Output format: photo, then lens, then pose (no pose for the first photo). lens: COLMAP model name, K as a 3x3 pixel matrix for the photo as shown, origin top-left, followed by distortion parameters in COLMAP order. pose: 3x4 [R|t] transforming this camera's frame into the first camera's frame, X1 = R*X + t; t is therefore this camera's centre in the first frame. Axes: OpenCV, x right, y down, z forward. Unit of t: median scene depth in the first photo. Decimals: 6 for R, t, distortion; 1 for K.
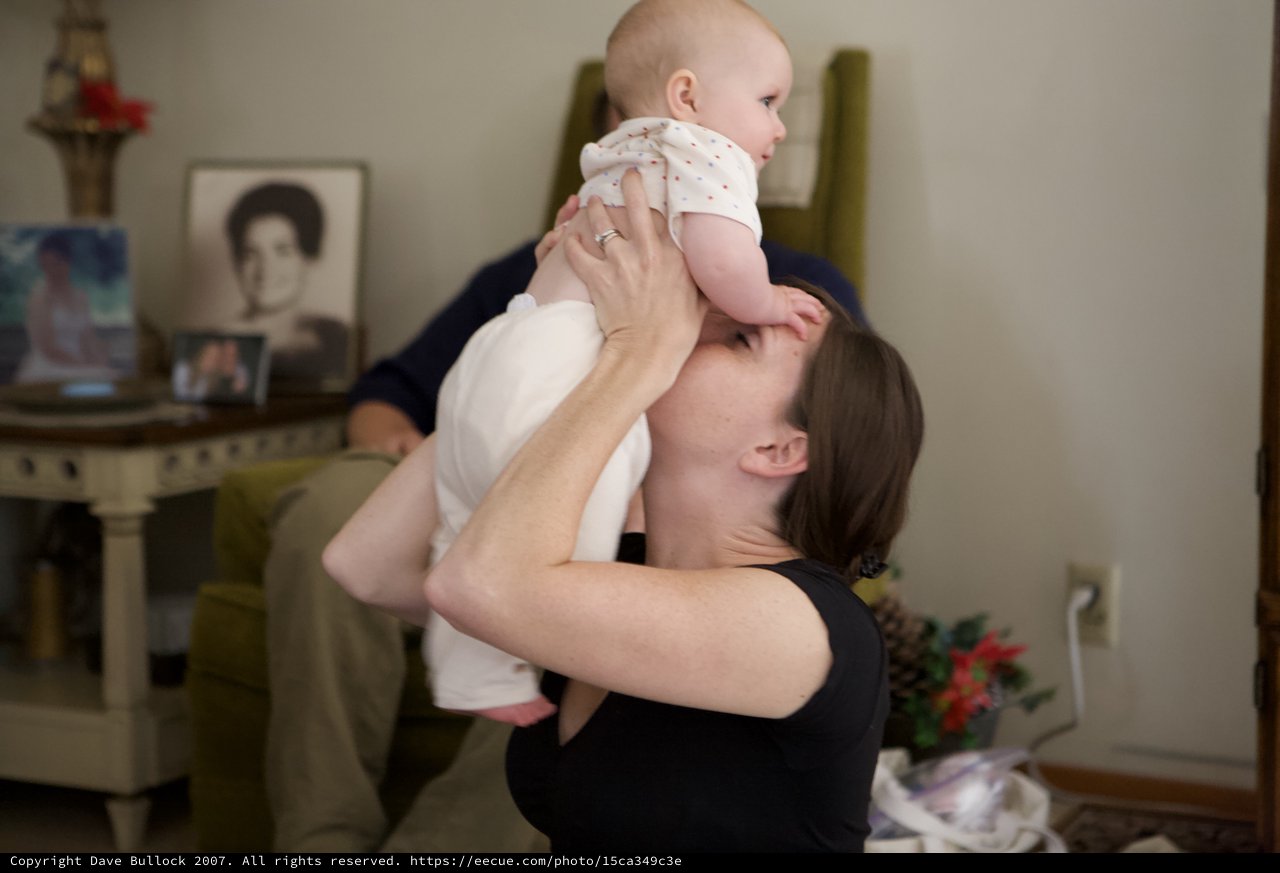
lens RADIAL K [[2456.9, 0, 640.0], [0, 2456.9, 436.5], [0, 0, 1]] dist [0.242147, -0.042630]
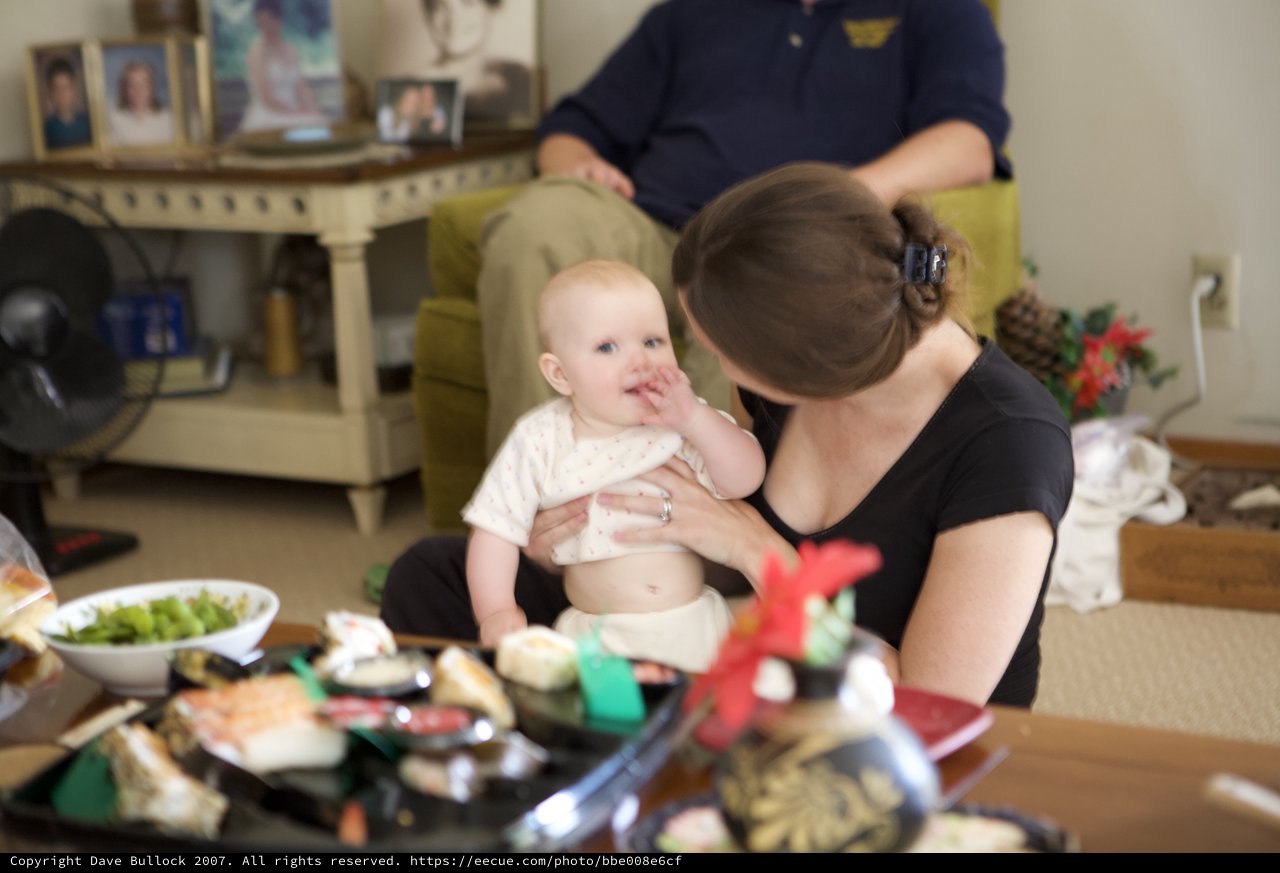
lens RADIAL K [[2456.9, 0, 640.0], [0, 2456.9, 436.5], [0, 0, 1]] dist [0.242147, -0.042630]
pose [[0.997276, -0.032868, -0.066039, -0.001664], [0.039620, 0.993821, 0.103685, 0.007545], [0.062223, -0.106019, 0.992415, -0.134665]]
